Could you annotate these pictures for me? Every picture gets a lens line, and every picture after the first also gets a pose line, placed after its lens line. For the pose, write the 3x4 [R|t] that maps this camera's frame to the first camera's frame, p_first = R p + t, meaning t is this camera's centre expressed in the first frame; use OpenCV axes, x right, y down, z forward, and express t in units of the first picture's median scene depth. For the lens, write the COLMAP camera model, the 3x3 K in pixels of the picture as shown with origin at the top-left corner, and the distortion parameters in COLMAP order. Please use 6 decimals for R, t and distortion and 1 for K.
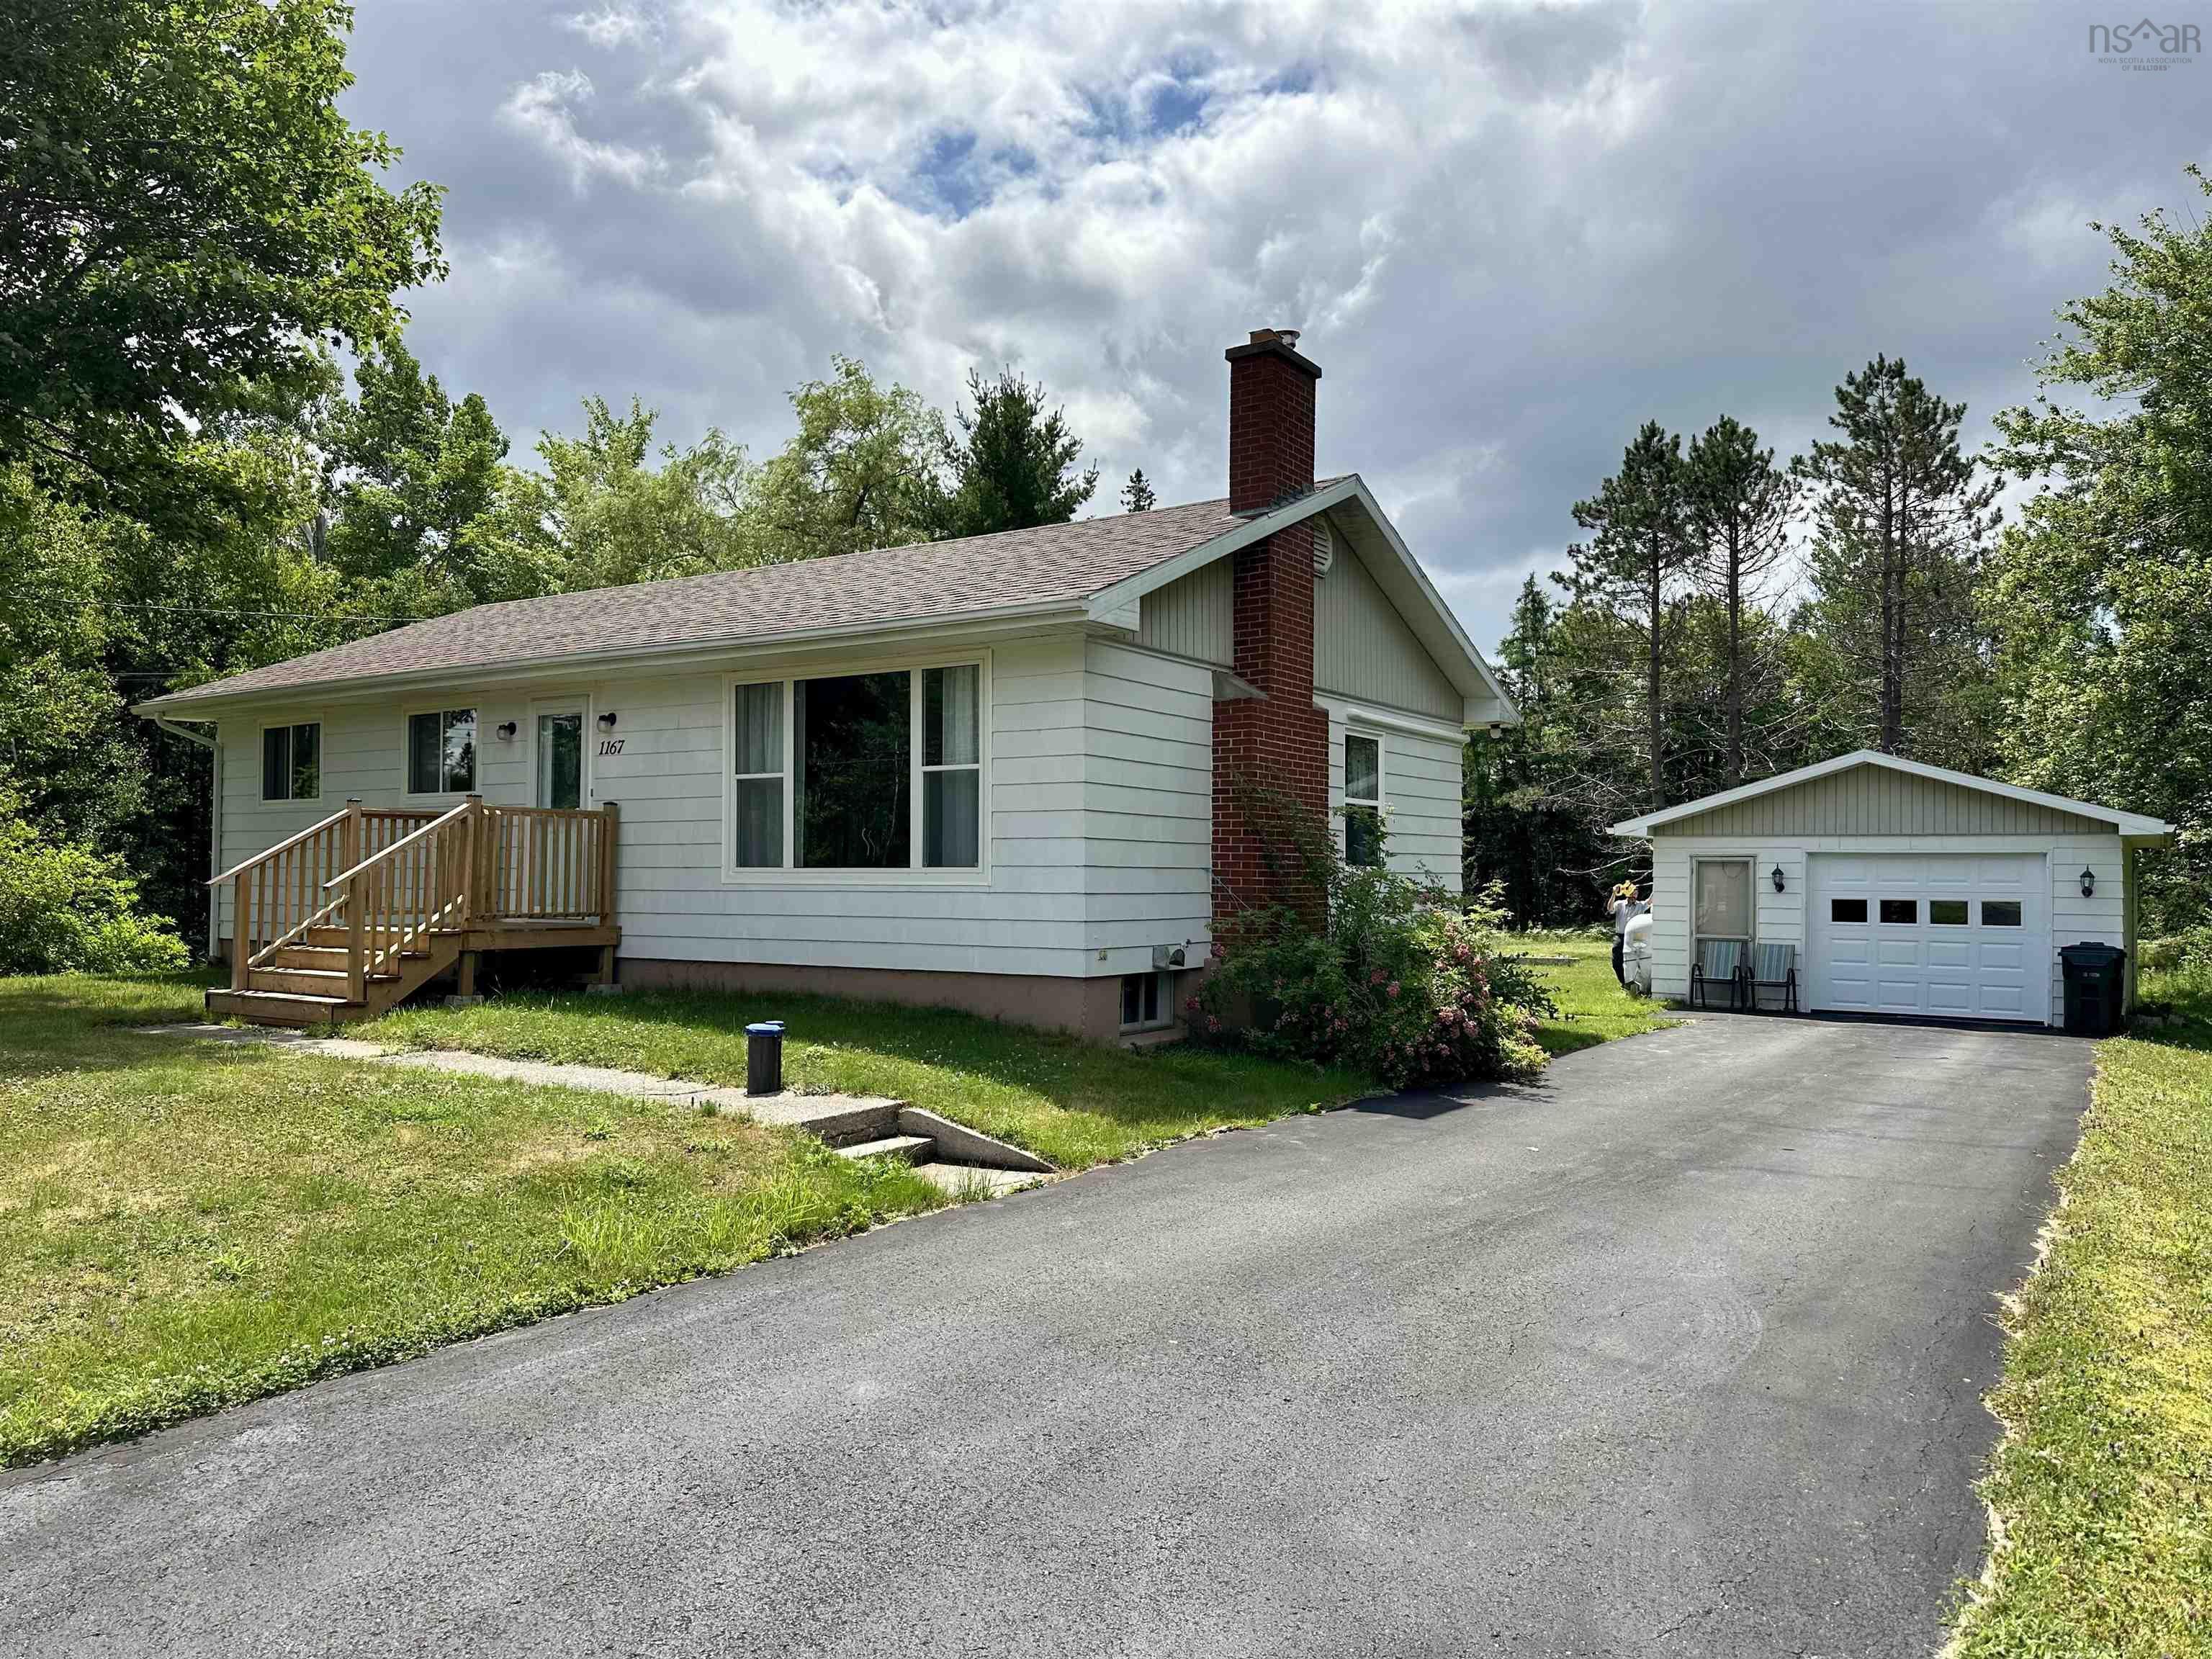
lens RADIAL K [[1533.2, 0, 1058.4], [0, 1533.2, 838.9], [0, 0, 1]] dist [0.005355, -0.033386]
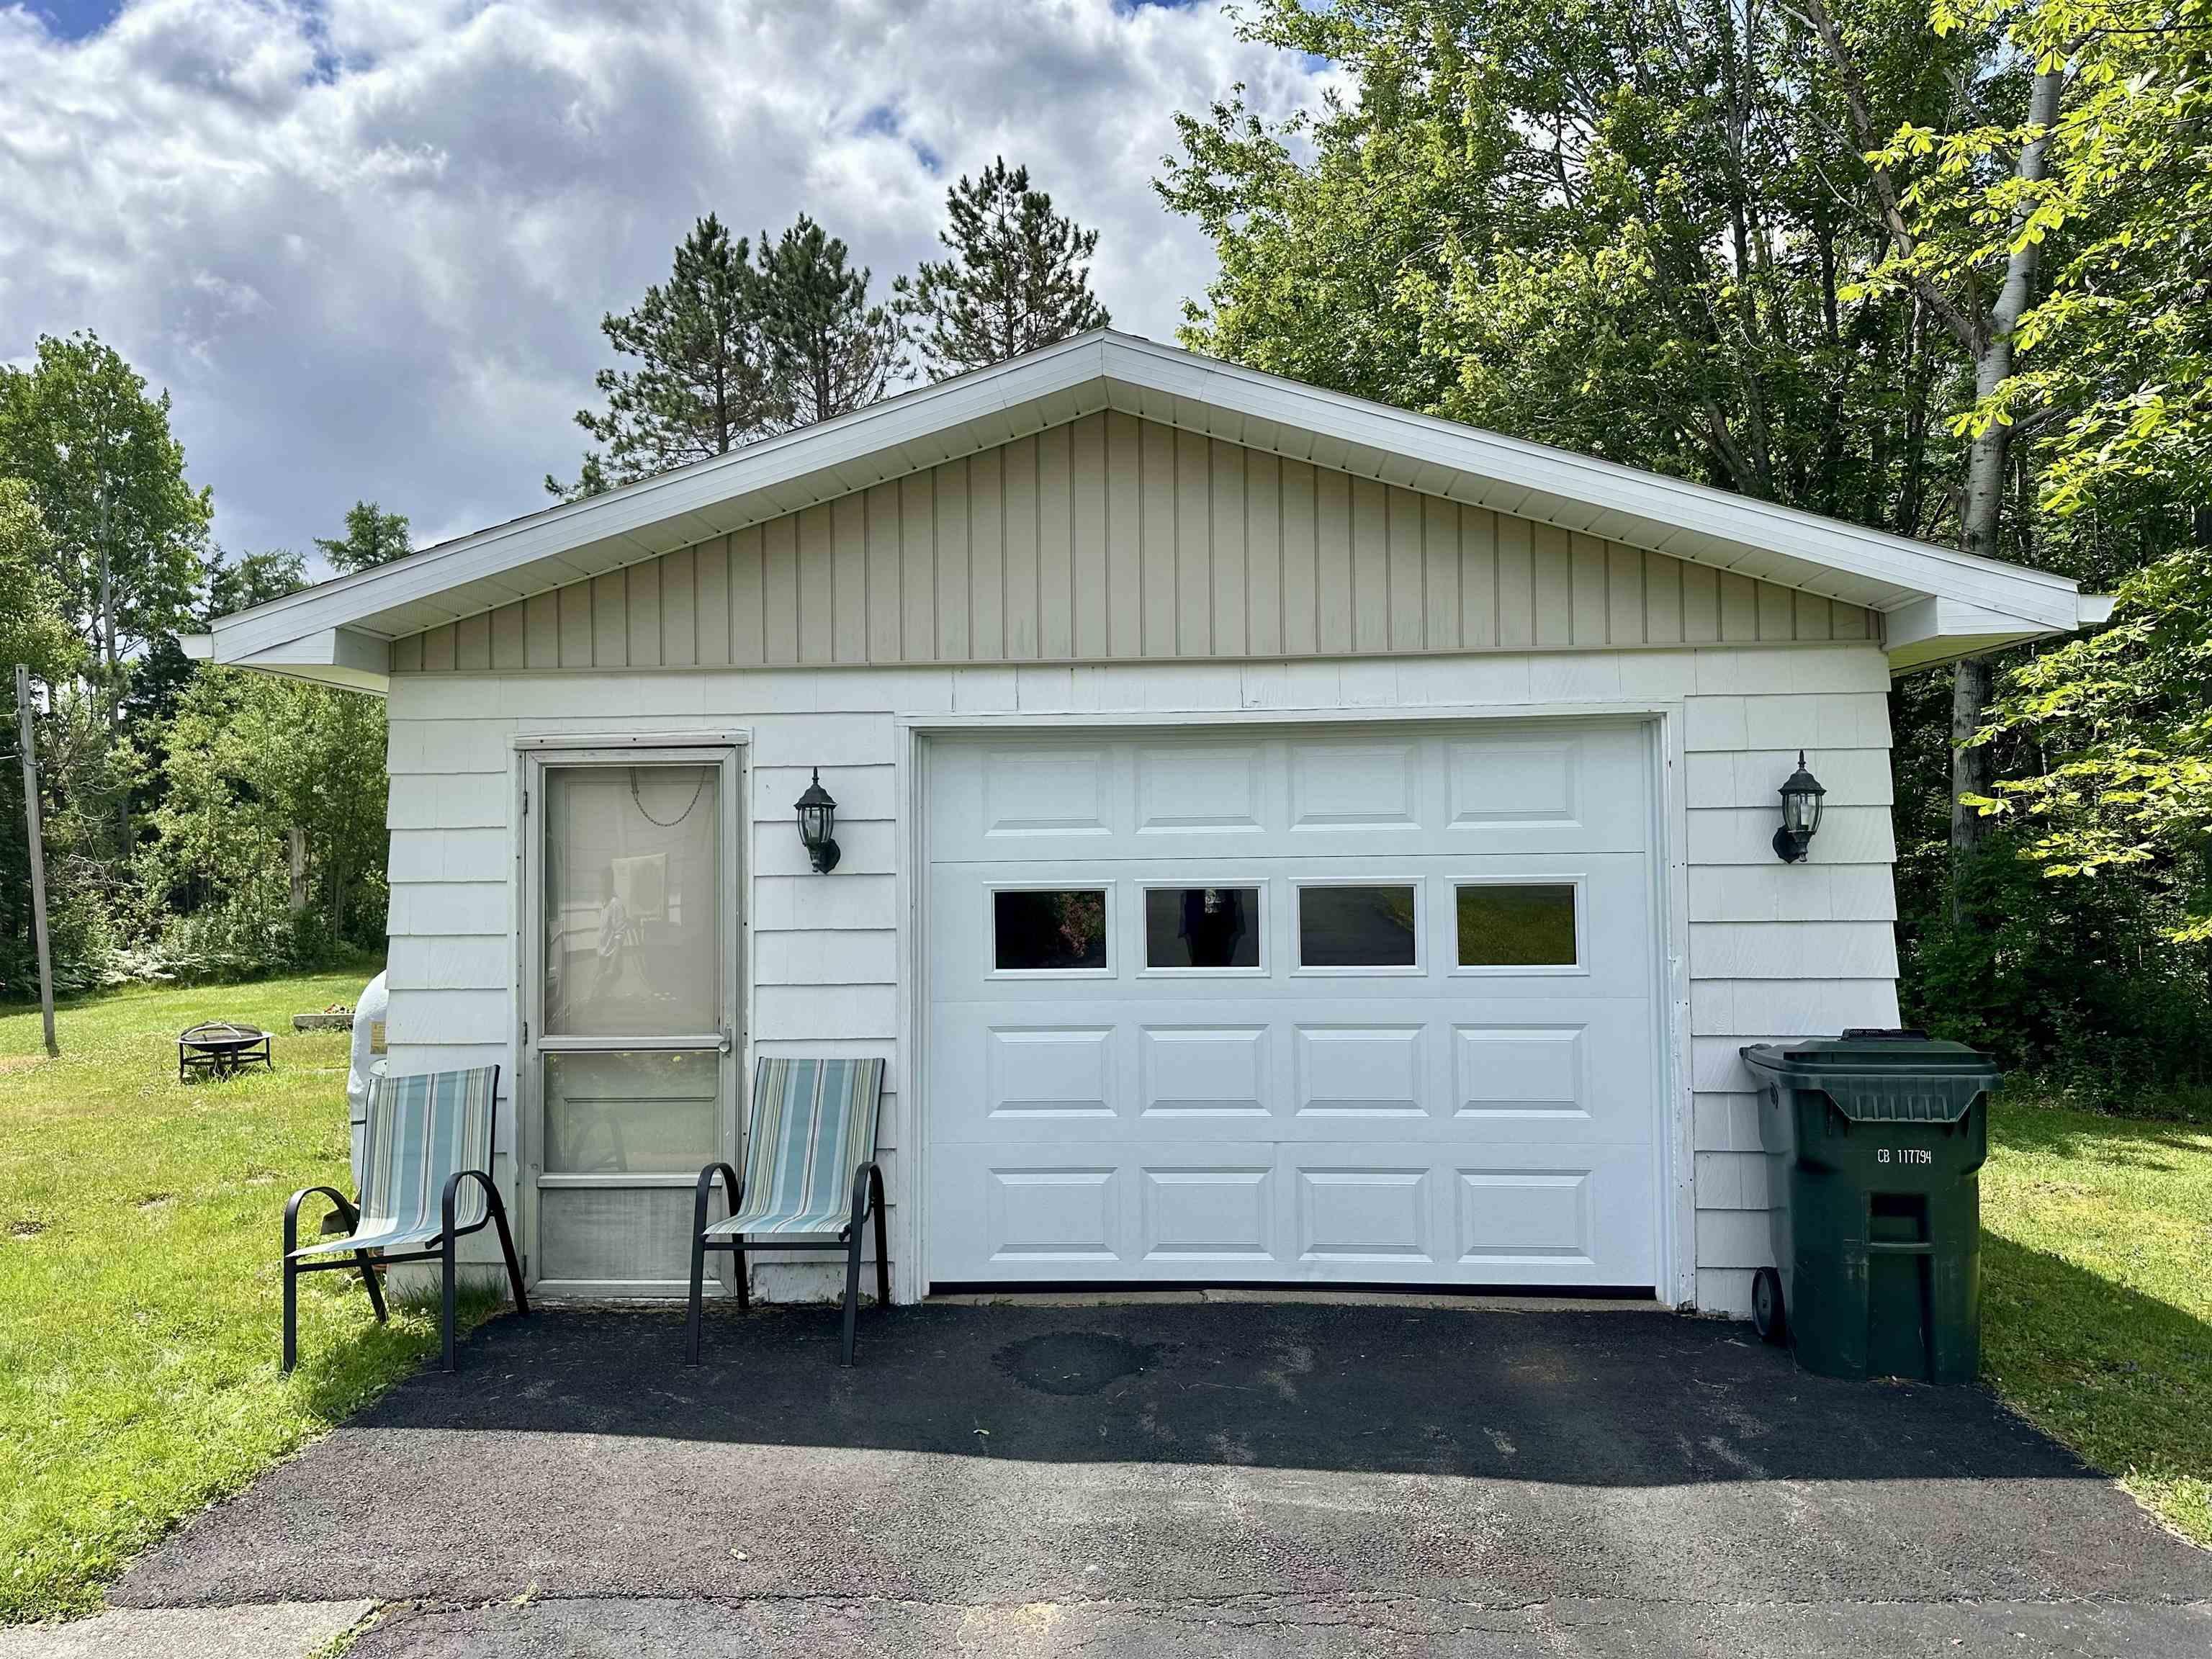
lens RADIAL K [[1542.3, 0, 1131.6], [0, 1542.3, 824.9], [0, 0, 1]] dist [0.107722, -0.176866]
pose [[0.831119, -0.013242, 0.555937, 0.256991], [0.010970, 0.999912, 0.007416, 0.017595], [-0.555986, -0.000065, 0.831192, 0.524139]]
